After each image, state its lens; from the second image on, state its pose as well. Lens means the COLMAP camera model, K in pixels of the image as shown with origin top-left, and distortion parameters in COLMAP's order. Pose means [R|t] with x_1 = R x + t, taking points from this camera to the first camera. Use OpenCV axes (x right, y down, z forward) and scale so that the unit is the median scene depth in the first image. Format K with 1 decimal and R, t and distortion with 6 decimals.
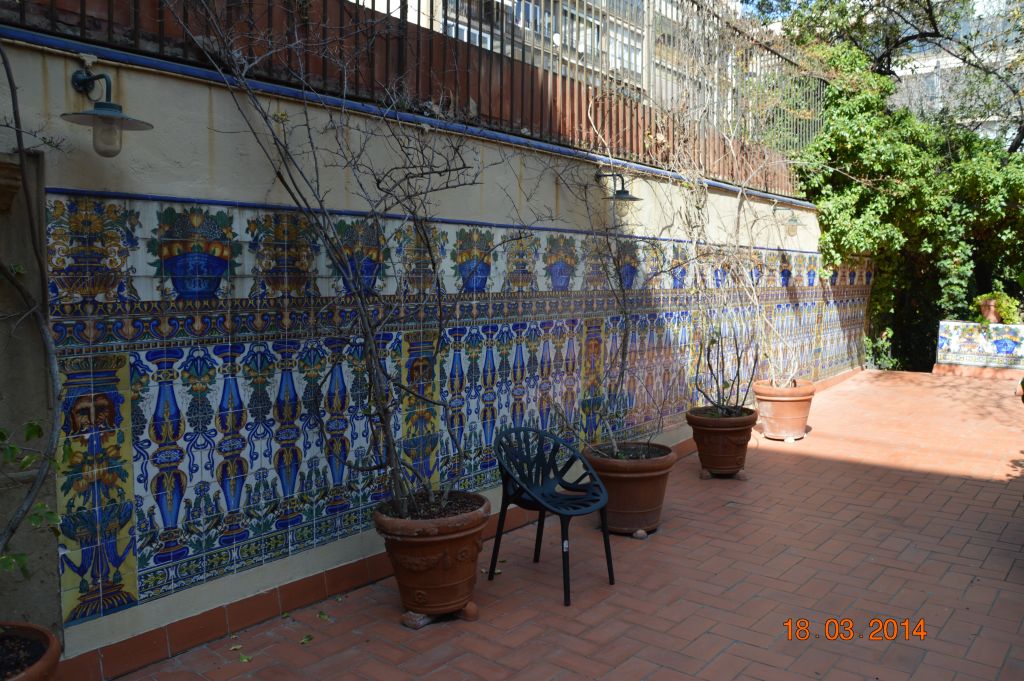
lens RADIAL K [[789.0, 0, 512.4], [0, 789.0, 338.5], [0, 0, 1]] dist [-0.029258, -0.008895]
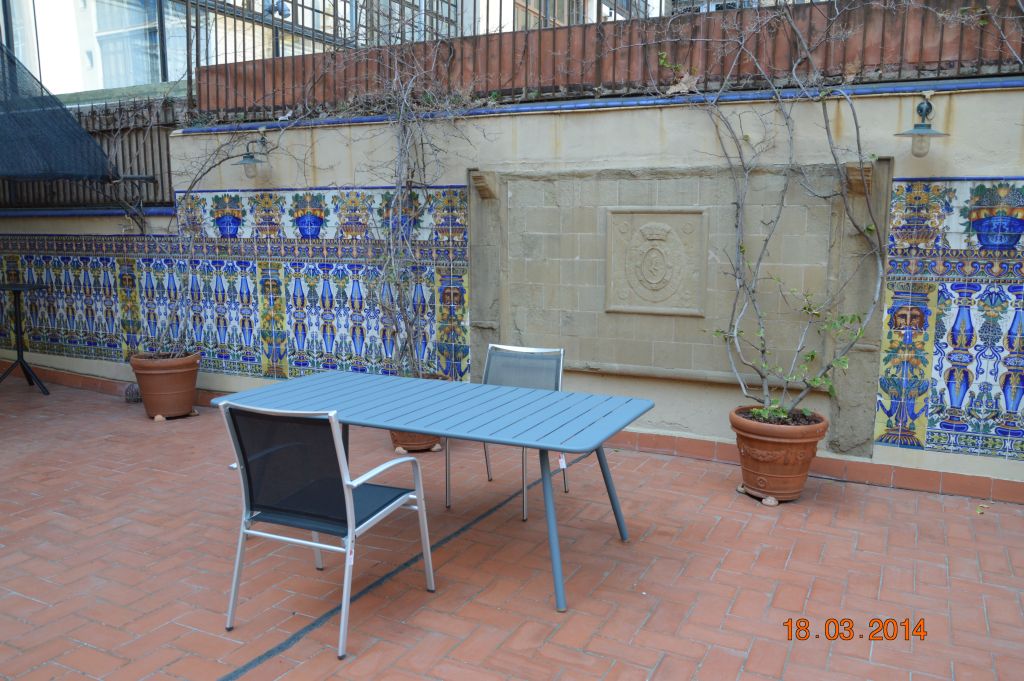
lens RADIAL K [[789.0, 0, 513.1], [0, 789.0, 342.3], [0, 0, 1]] dist [-0.029258, -0.008895]
pose [[0.223607, 0.138805, -0.964745, 0.797386], [-0.086940, 0.988703, 0.122101, 0.018554], [0.970794, 0.056572, 0.233148, -0.146546]]
